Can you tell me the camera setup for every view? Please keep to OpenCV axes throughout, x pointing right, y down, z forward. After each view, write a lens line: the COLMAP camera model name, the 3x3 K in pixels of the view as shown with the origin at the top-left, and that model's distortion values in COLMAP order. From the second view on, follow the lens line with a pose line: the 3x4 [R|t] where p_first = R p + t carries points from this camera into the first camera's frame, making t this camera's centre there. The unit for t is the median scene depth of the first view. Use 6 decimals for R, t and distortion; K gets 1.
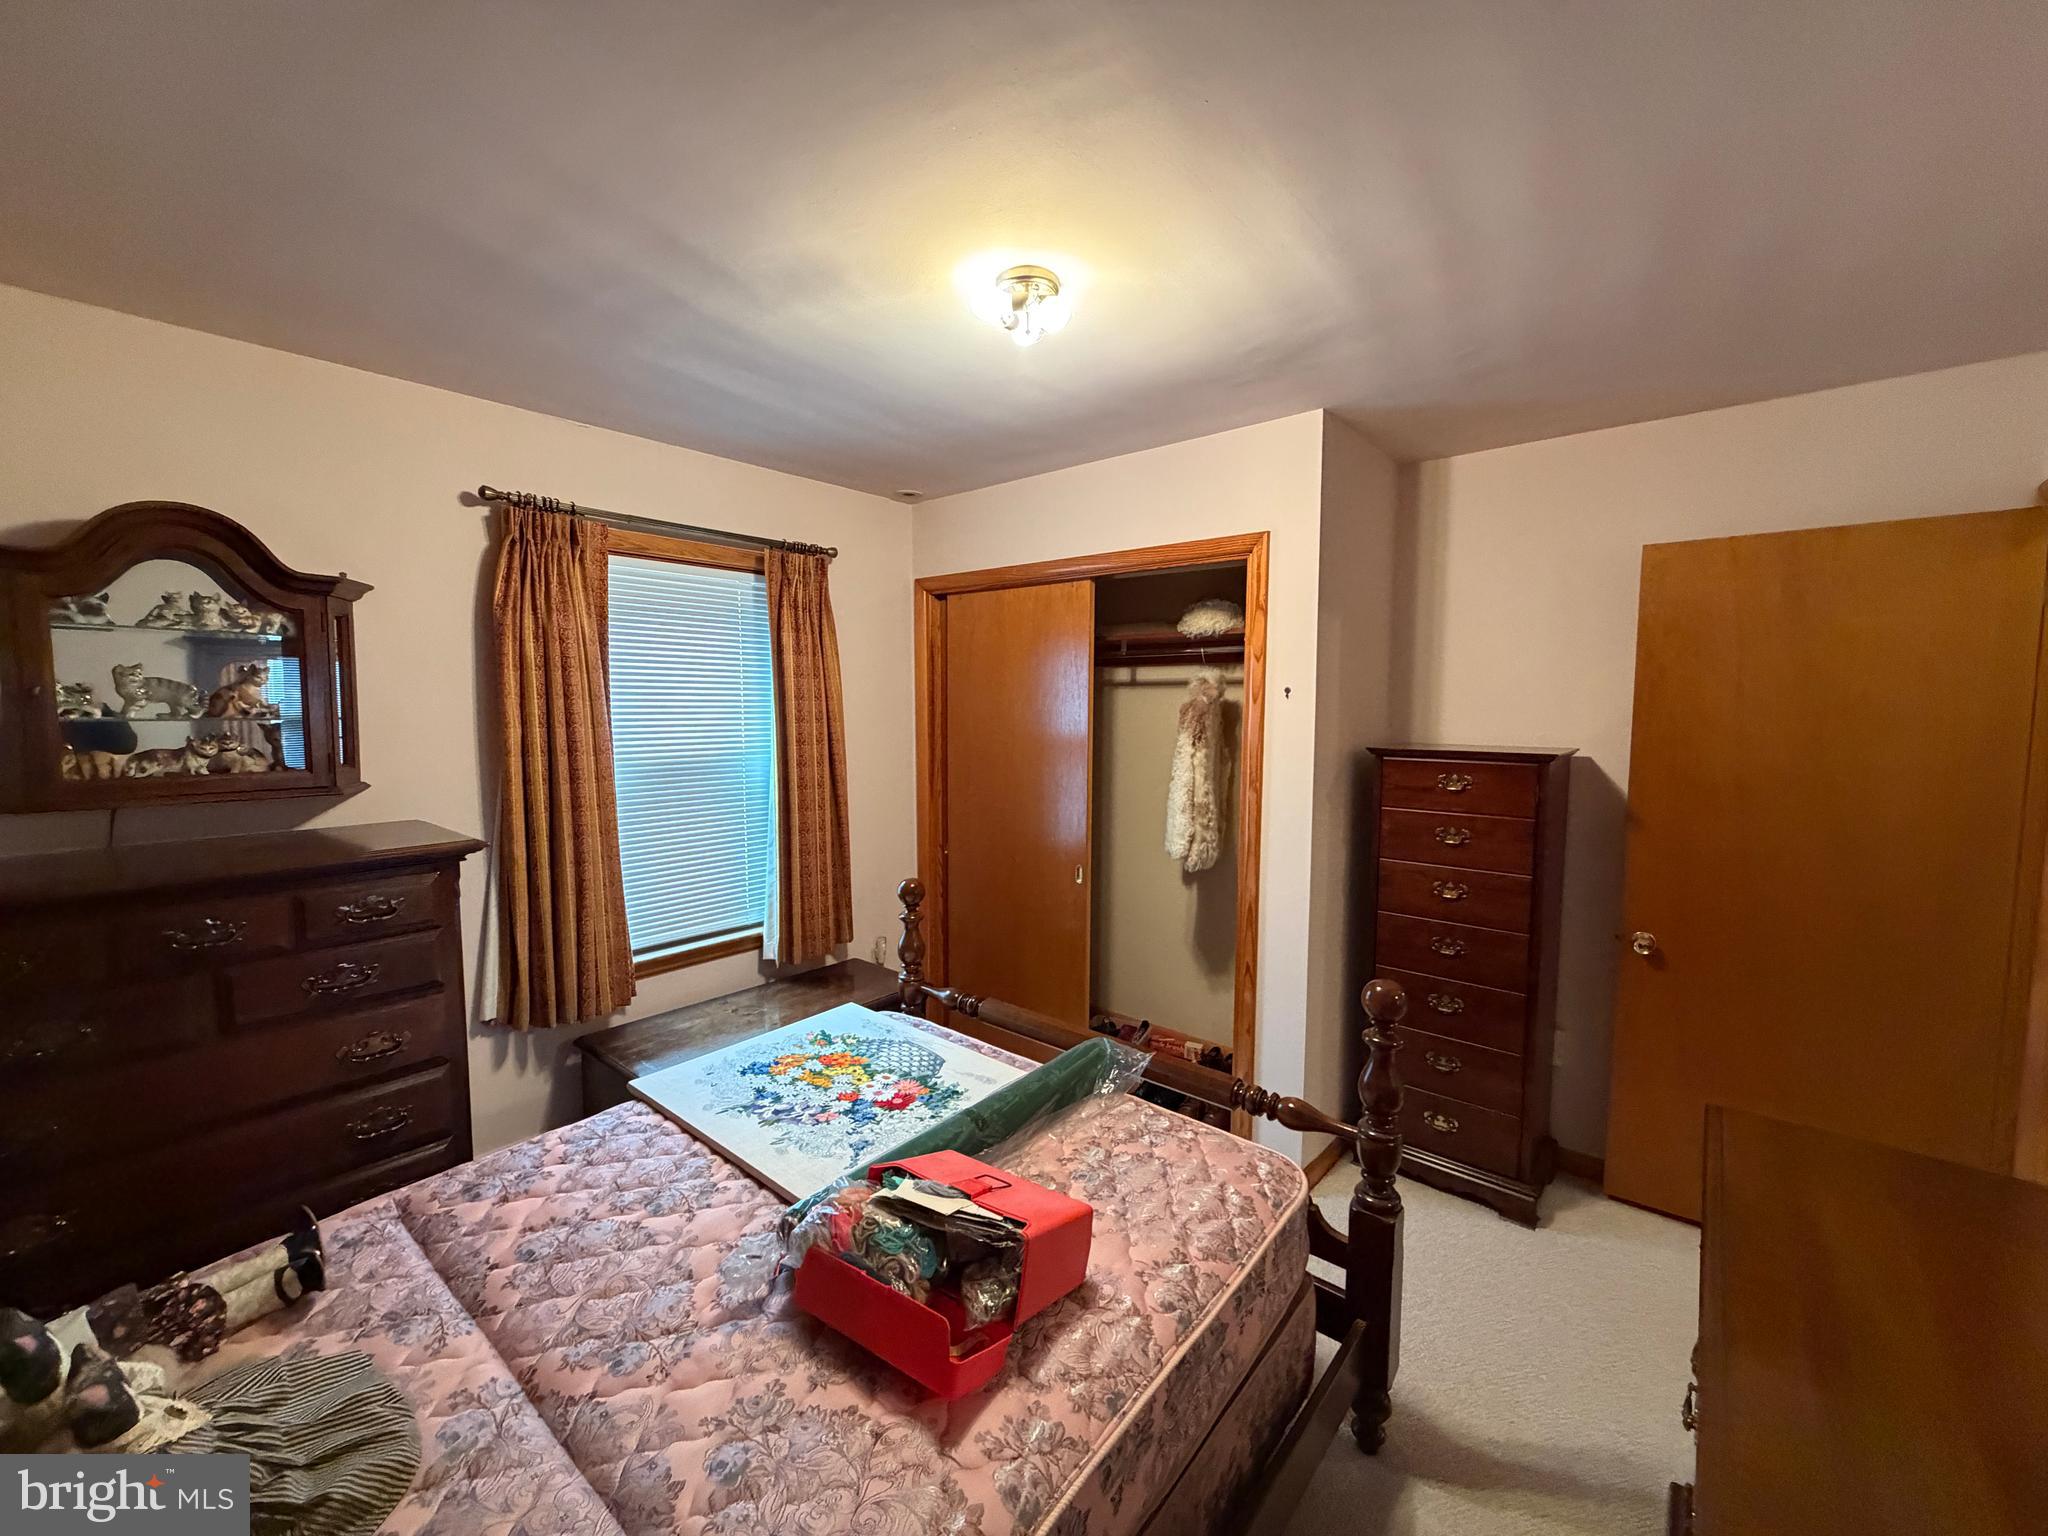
lens RADIAL K [[814.2, 0, 1021.3], [0, 814.2, 764.7], [0, 0, 1]] dist [0.000308, -0.000152]
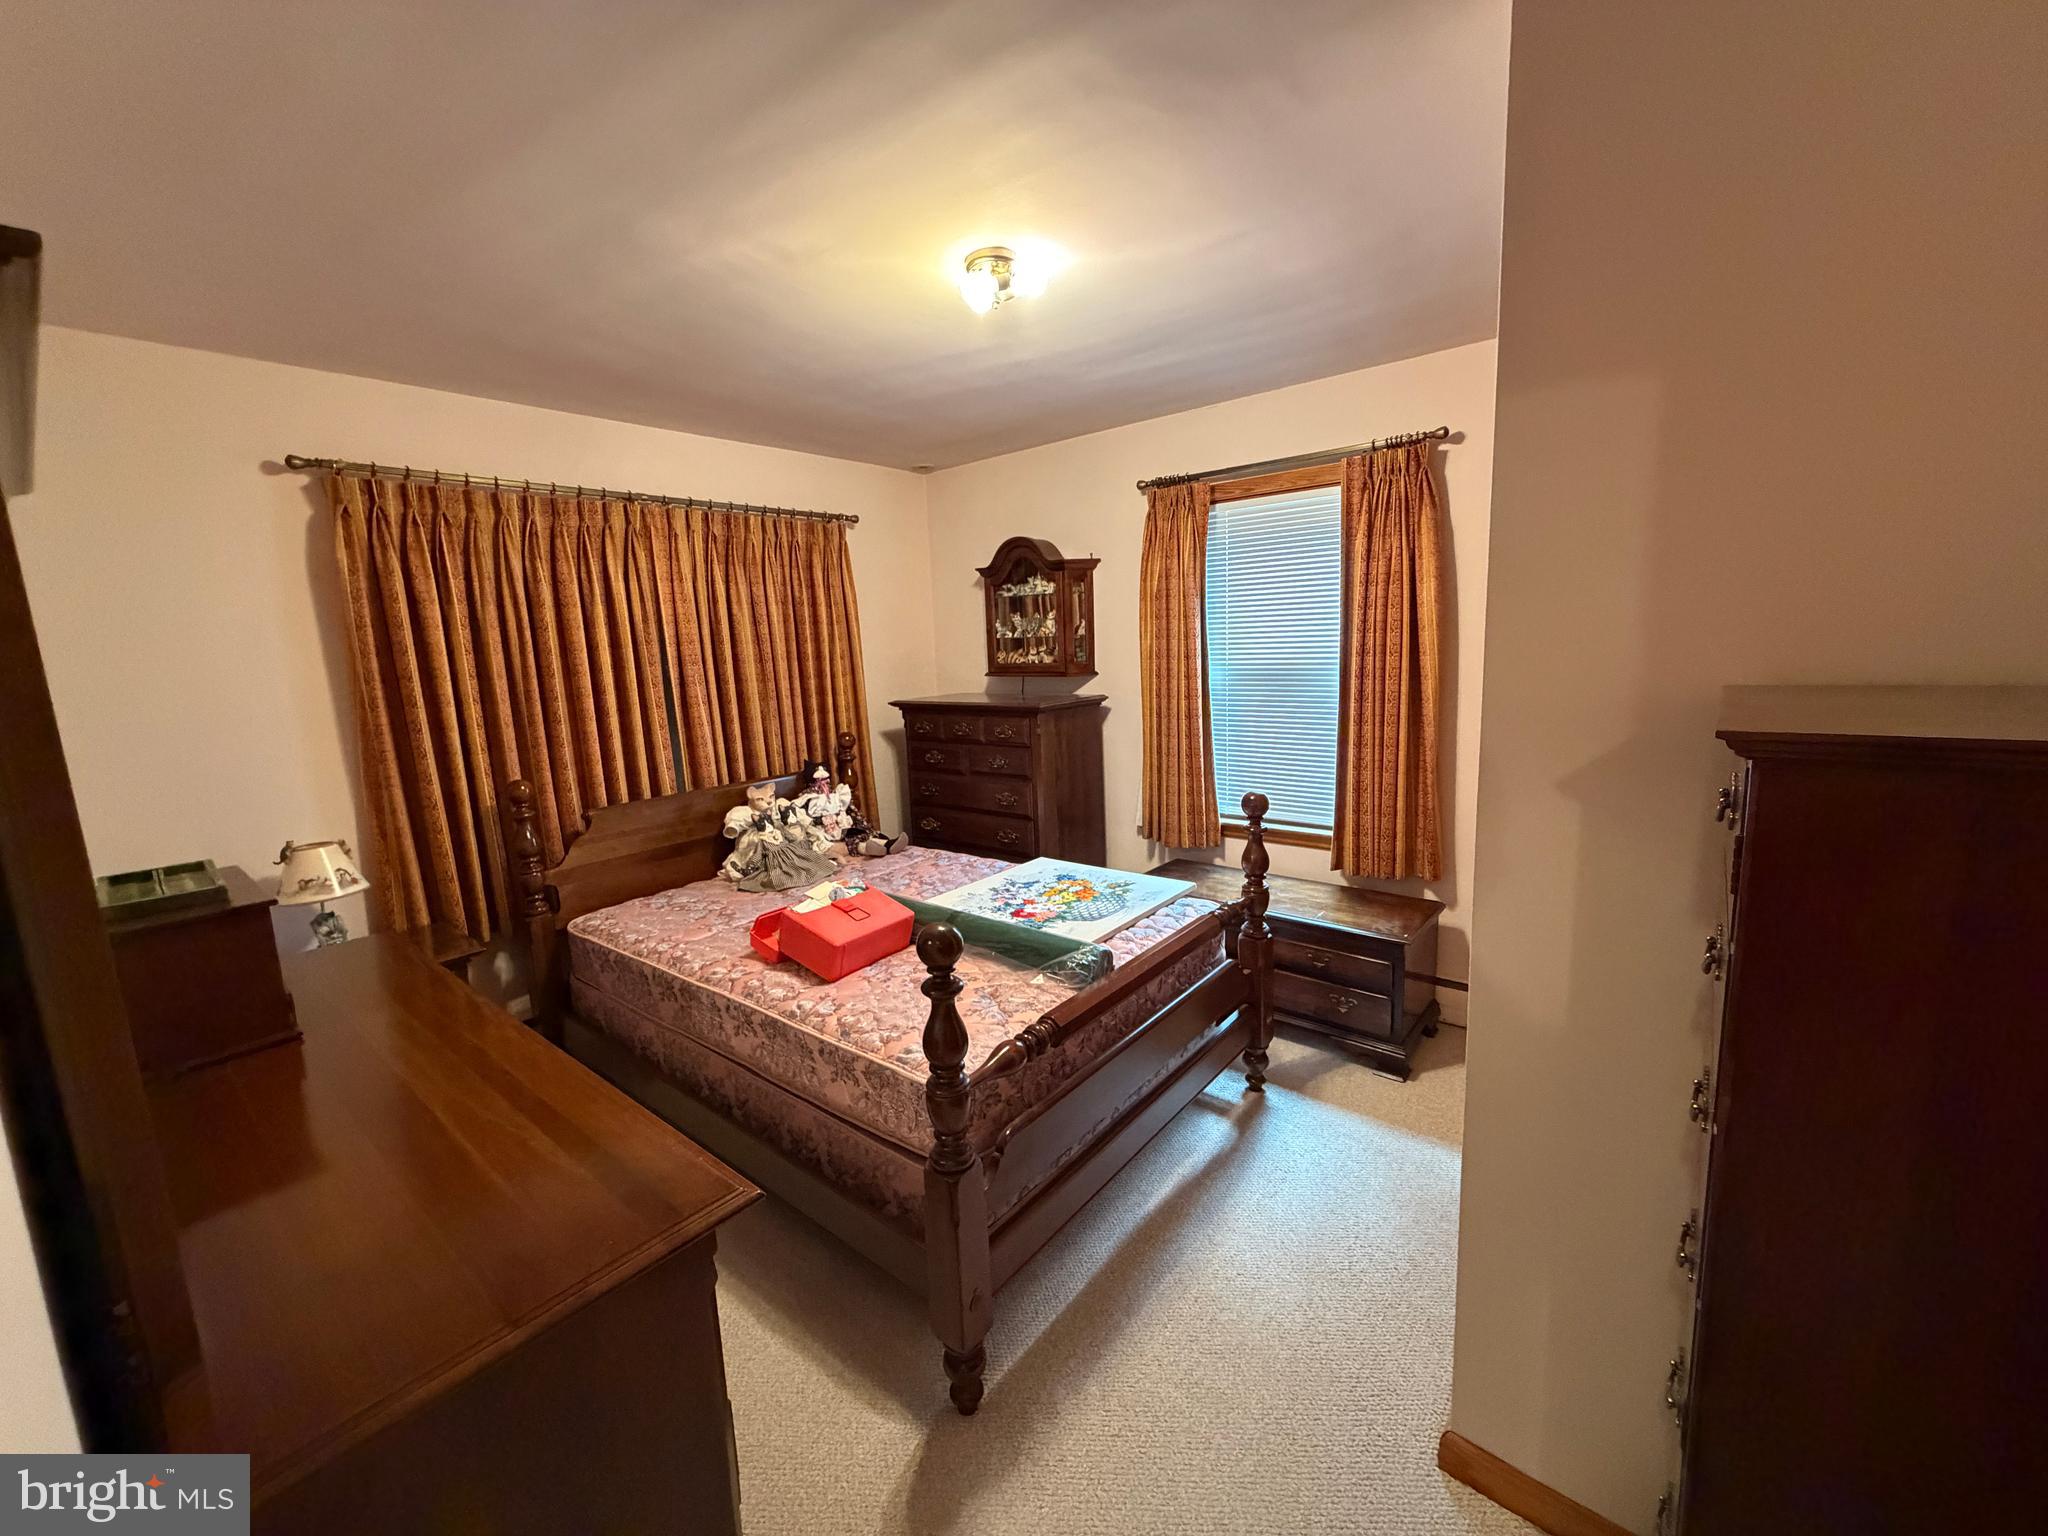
lens RADIAL K [[814.2, 0, 1022.6], [0, 814.2, 771.5], [0, 0, 1]] dist [0.000308, -0.000152]
pose [[0.014605, 0.153016, -0.988116, 1.098058], [-0.037725, 0.987602, 0.152379, -0.033356], [0.999181, 0.035051, 0.020196, 0.898177]]
